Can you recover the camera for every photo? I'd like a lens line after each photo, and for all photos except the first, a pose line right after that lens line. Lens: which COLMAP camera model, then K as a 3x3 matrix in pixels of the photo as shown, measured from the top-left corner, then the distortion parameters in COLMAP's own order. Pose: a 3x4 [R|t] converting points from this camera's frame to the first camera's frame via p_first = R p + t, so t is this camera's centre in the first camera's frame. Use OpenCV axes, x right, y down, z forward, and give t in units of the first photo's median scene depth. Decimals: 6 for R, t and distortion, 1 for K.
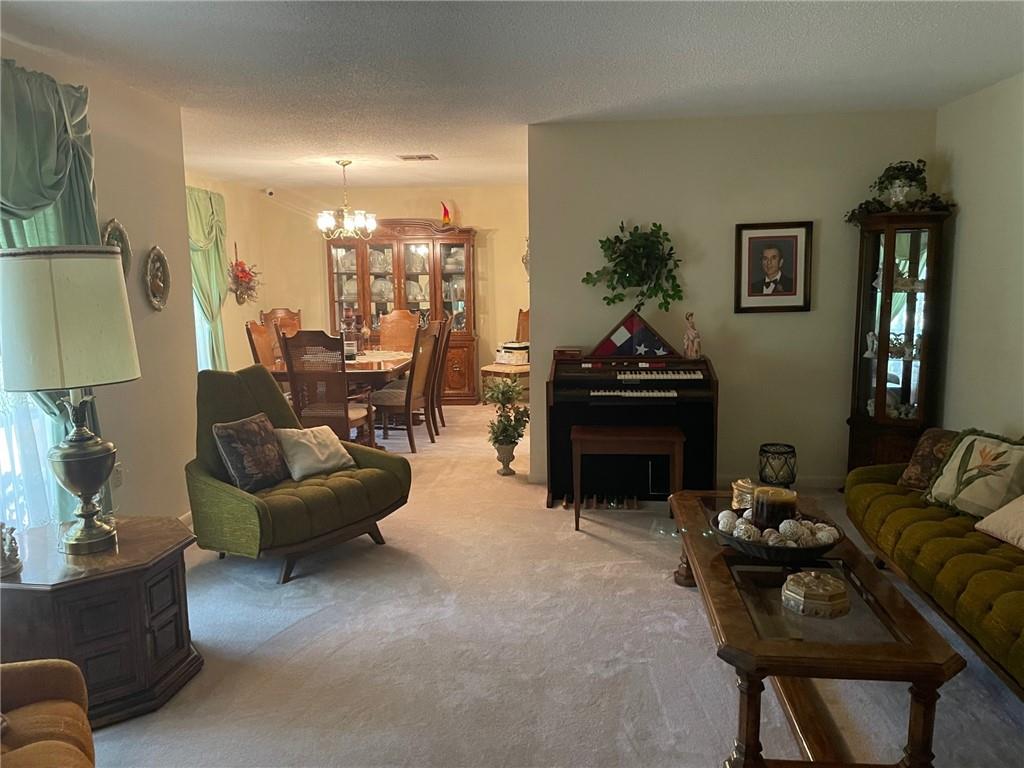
lens RADIAL K [[790.0, 0, 520.3], [0, 790.0, 383.1], [0, 0, 1]] dist [0.065513, -0.022701]
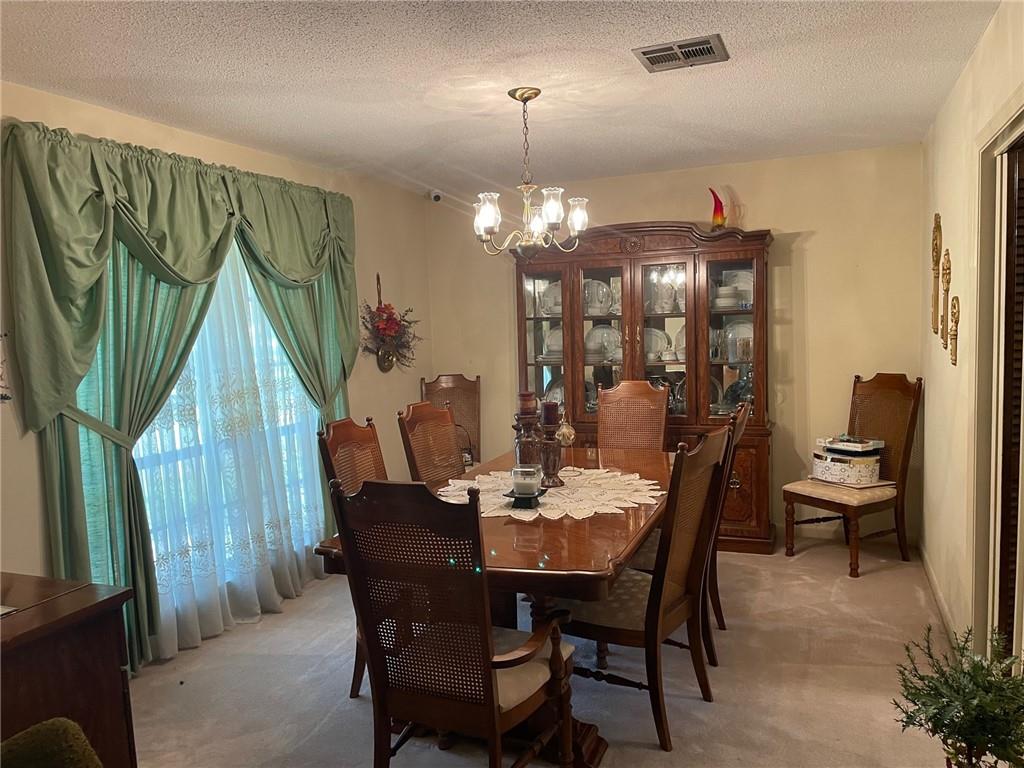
lens RADIAL K [[790.0, 0, 513.4], [0, 790.0, 393.9], [0, 0, 1]] dist [0.065513, -0.022701]
pose [[0.955738, 0.006028, -0.294158, -0.064622], [-0.016951, 0.999258, -0.034599, -0.059147], [0.293731, 0.038054, 0.955130, 0.416099]]
